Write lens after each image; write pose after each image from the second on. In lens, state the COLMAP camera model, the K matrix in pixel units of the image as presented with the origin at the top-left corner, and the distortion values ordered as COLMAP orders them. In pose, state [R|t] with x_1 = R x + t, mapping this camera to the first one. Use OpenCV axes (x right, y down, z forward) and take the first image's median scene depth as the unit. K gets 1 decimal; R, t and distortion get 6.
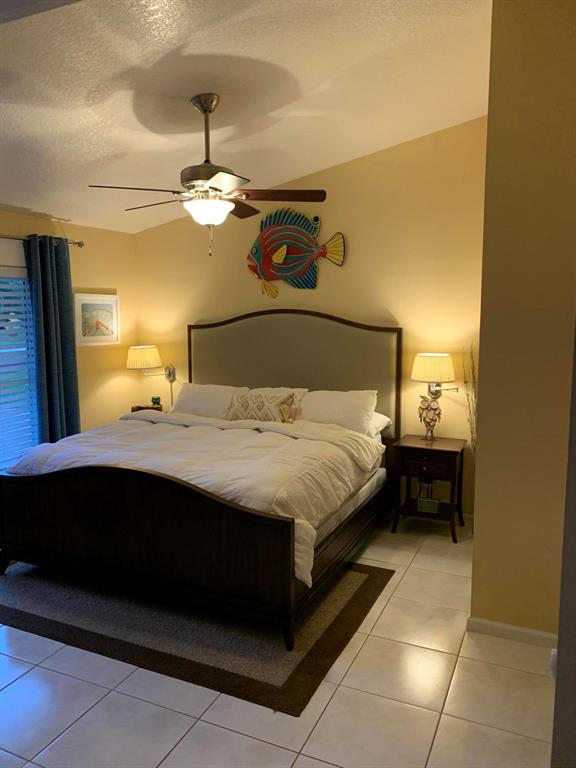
lens RADIAL K [[589.4, 0, 295.7], [0, 589.4, 369.1], [0, 0, 1]] dist [0.033515, -0.035766]
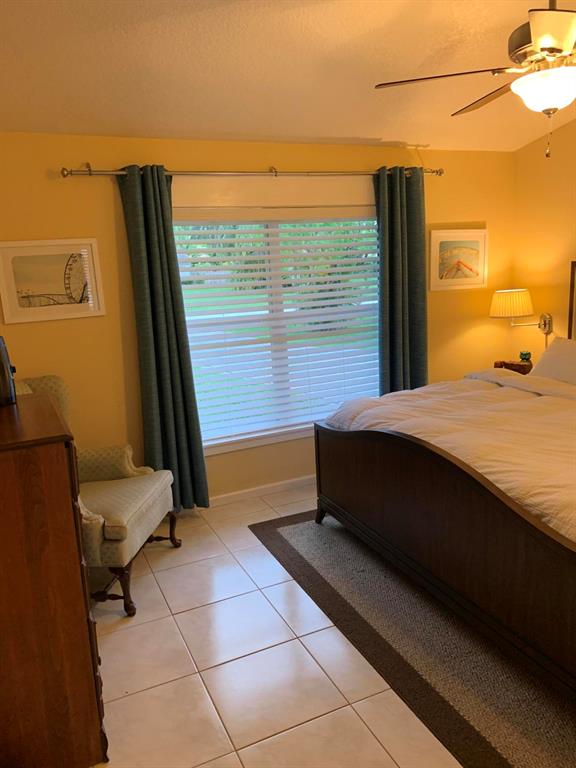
lens RADIAL K [[589.4, 0, 288.5], [0, 589.4, 378.7], [0, 0, 1]] dist [0.033515, -0.035766]
pose [[0.749991, 0.094387, -0.654679, 0.075255], [-0.019391, 0.992478, 0.120874, -0.011188], [0.661164, -0.077959, 0.746180, 0.196650]]
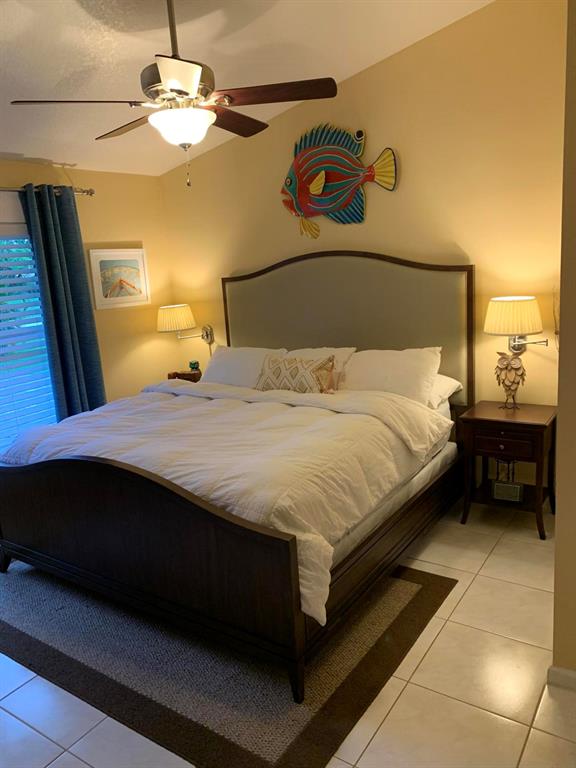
lens RADIAL K [[589.4, 0, 286.8], [0, 589.4, 378.1], [0, 0, 1]] dist [0.033515, -0.035766]
pose [[0.982633, -0.029496, -0.183201, 0.080576], [0.048599, 0.993731, 0.100678, -0.013179], [0.179083, -0.107833, 0.977907, 0.182902]]
